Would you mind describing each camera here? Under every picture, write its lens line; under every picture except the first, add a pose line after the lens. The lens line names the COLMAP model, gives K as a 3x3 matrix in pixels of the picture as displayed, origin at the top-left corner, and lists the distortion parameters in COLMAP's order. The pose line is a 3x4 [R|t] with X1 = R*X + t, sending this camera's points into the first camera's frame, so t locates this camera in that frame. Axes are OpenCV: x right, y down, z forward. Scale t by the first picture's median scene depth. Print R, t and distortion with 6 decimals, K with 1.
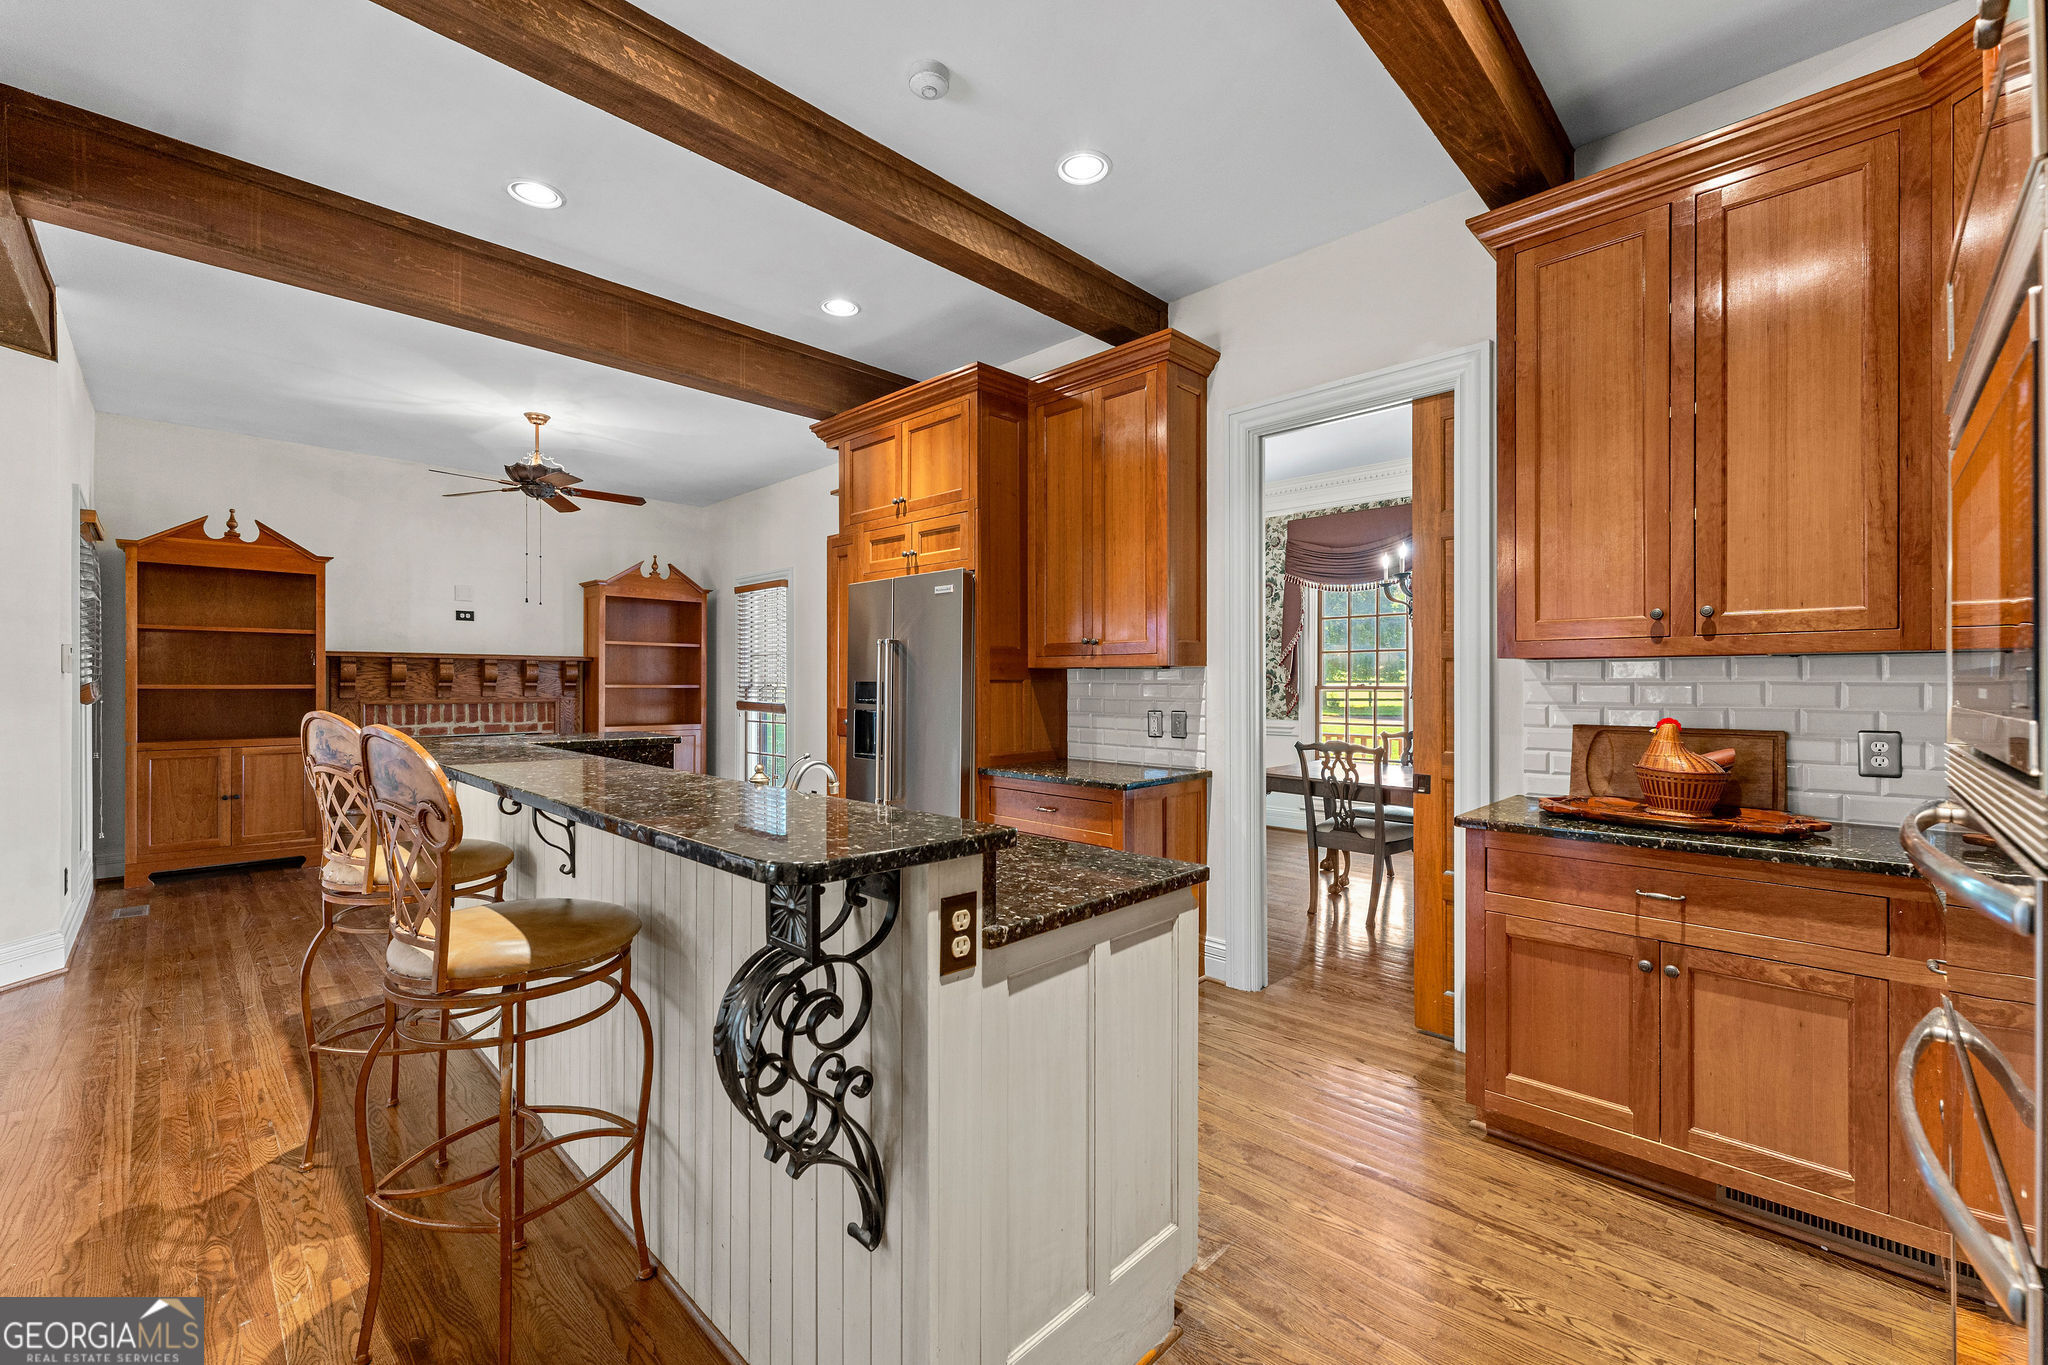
lens RADIAL K [[833.7, 0, 1021.9], [0, 833.7, 682.1], [0, 0, 1]] dist [0.003173, 0.000331]
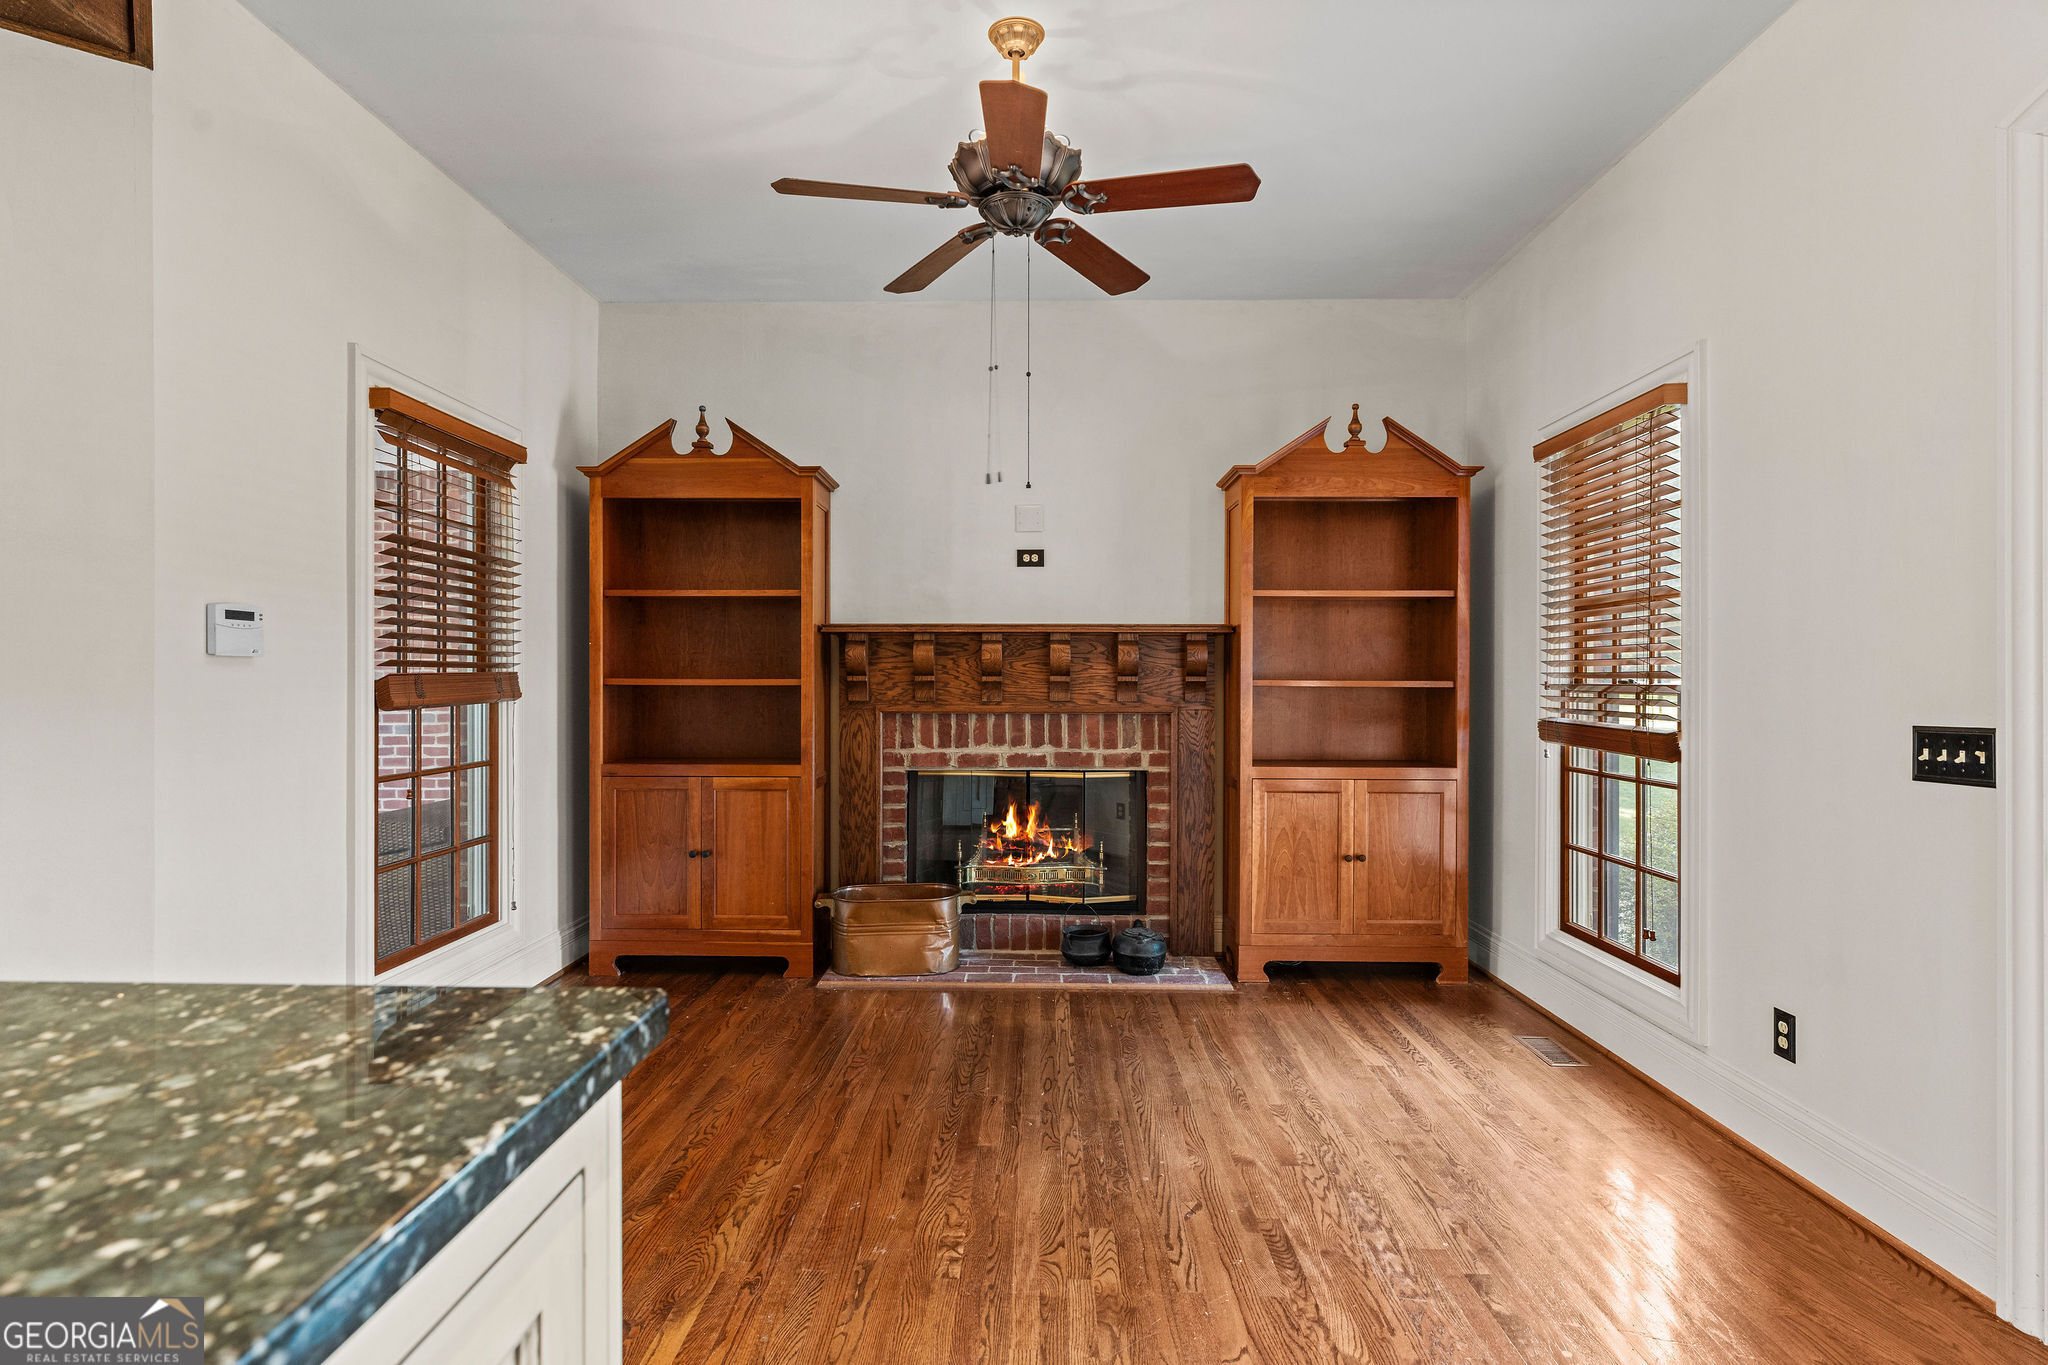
lens RADIAL K [[1016.9, 0, 1017.7], [0, 1016.9, 679.3], [0, 0, 1]] dist [-0.000344, 0.000002]
pose [[0.681040, 0.005245, -0.732227, -0.168207], [-0.000574, 0.999978, 0.006629, -0.001536], [0.732246, -0.004094, 0.681028, 0.526525]]
